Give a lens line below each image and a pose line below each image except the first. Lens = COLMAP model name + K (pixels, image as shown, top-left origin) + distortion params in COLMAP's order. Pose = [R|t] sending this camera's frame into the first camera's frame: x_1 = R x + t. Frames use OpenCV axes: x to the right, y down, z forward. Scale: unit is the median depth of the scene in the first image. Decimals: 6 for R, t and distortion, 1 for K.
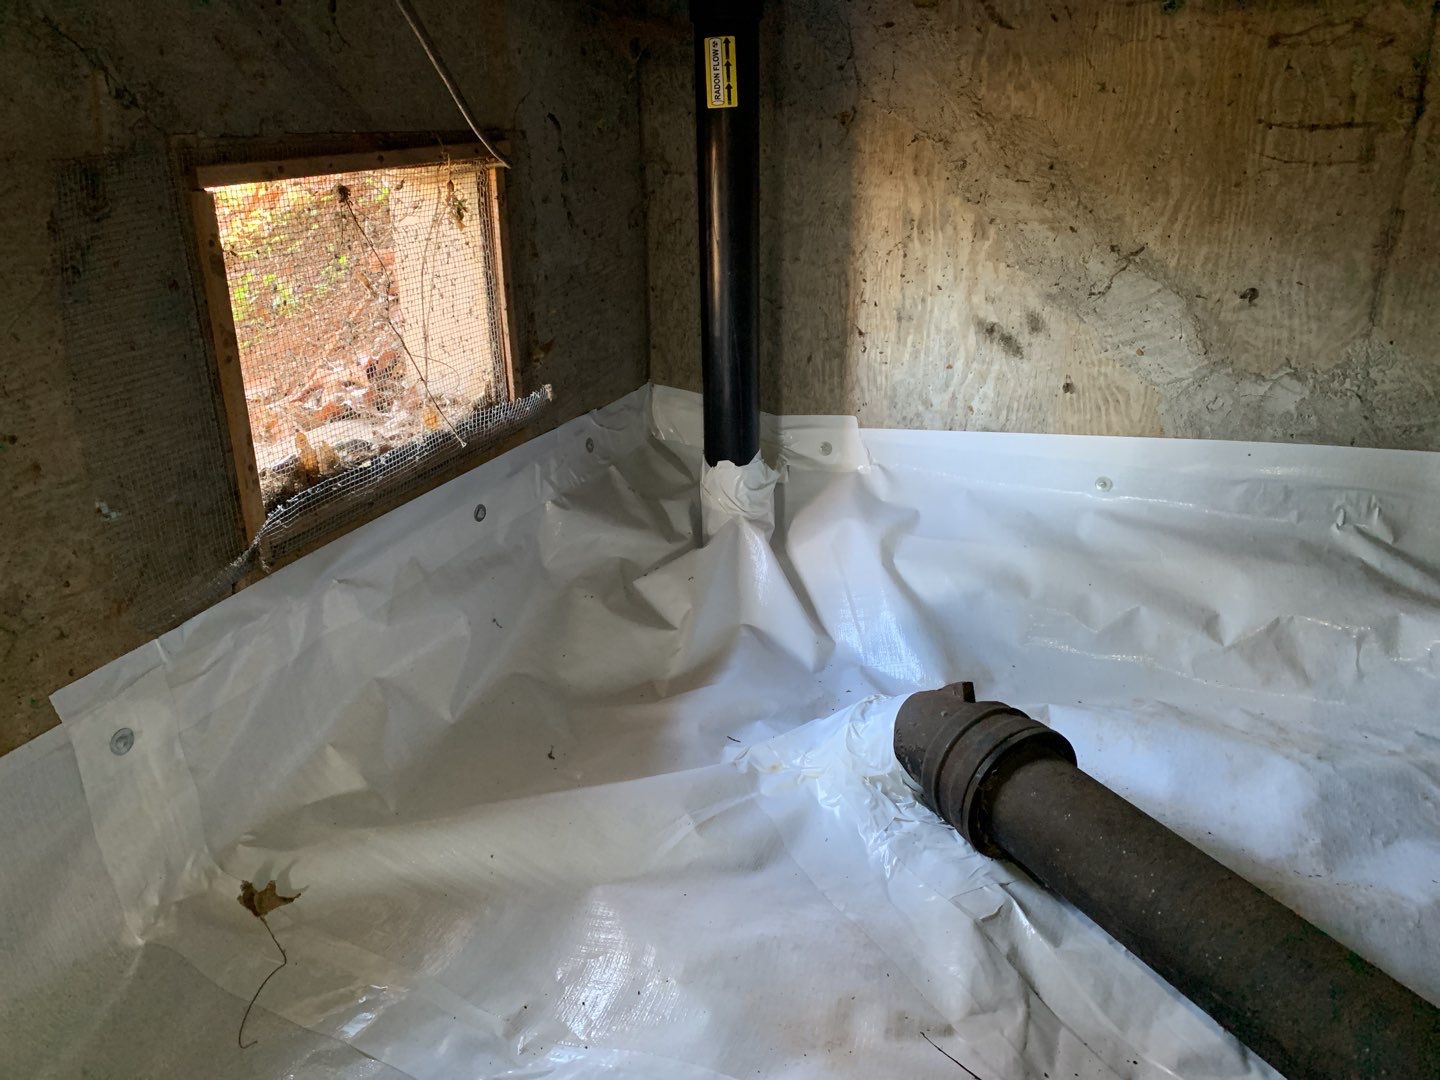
lens RADIAL K [[1168.5, 0, 723.3], [0, 1168.5, 536.8], [0, 0, 1]] dist [0.018441, 0.014059]
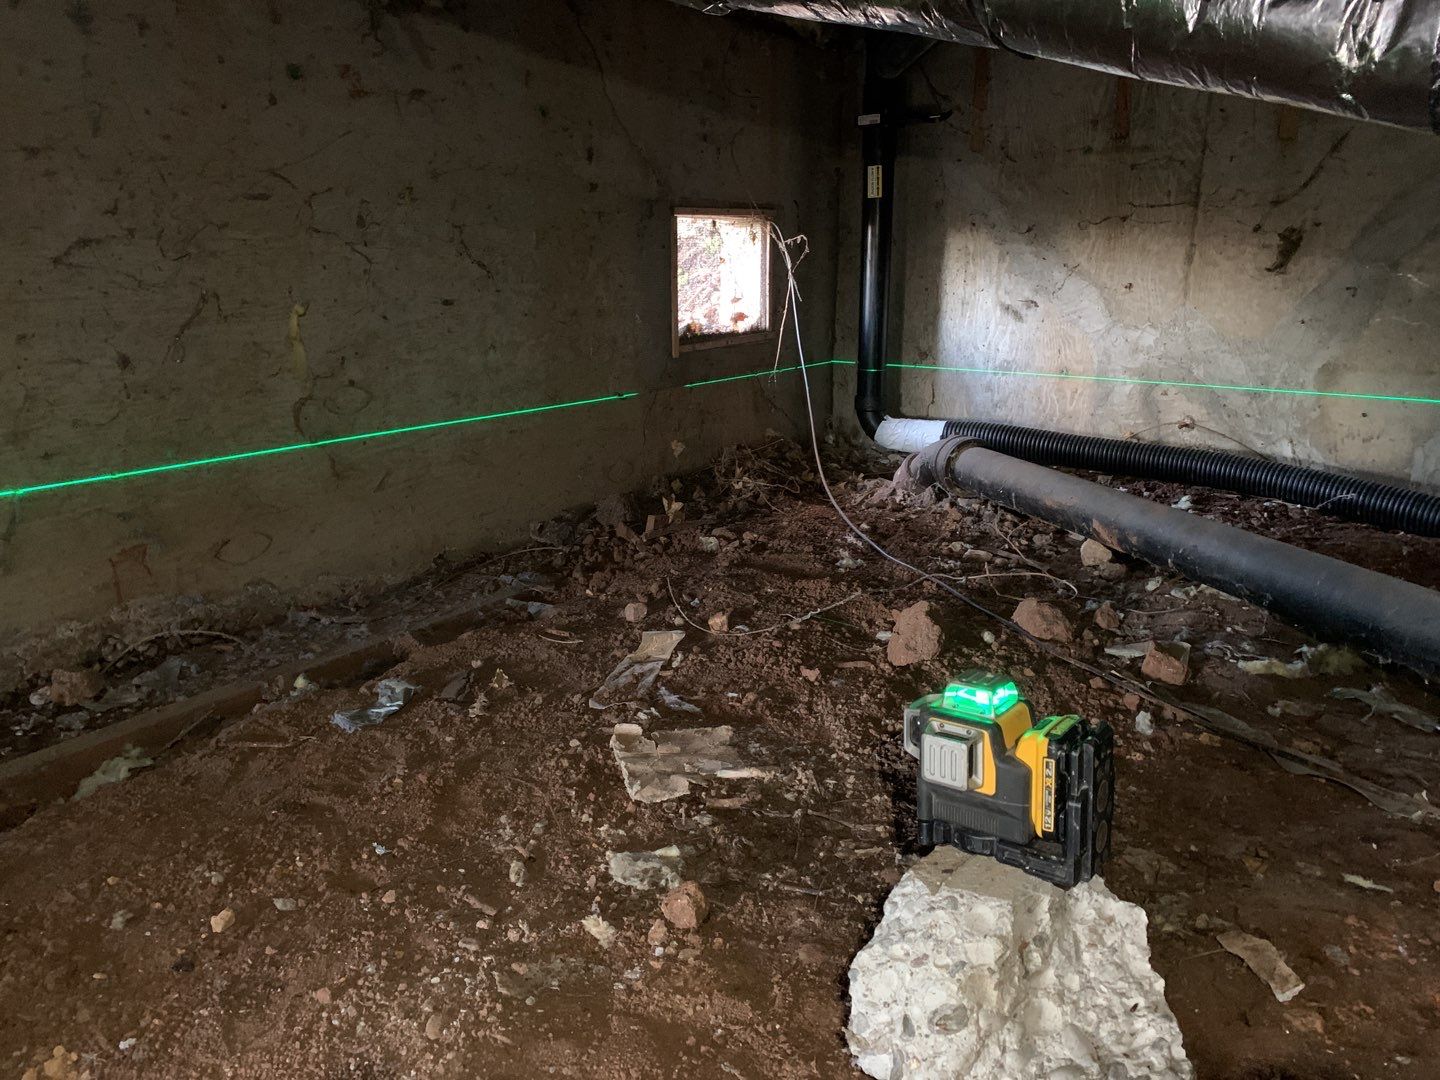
lens RADIAL K [[1168.5, 0, 719.3], [0, 1168.5, 543.4], [0, 0, 1]] dist [0.018441, 0.014059]
pose [[0.983494, 0.054335, -0.172591, 0.120437], [-0.072168, 0.992488, -0.098787, 0.481166], [0.165927, 0.109612, 0.980027, -1.048747]]
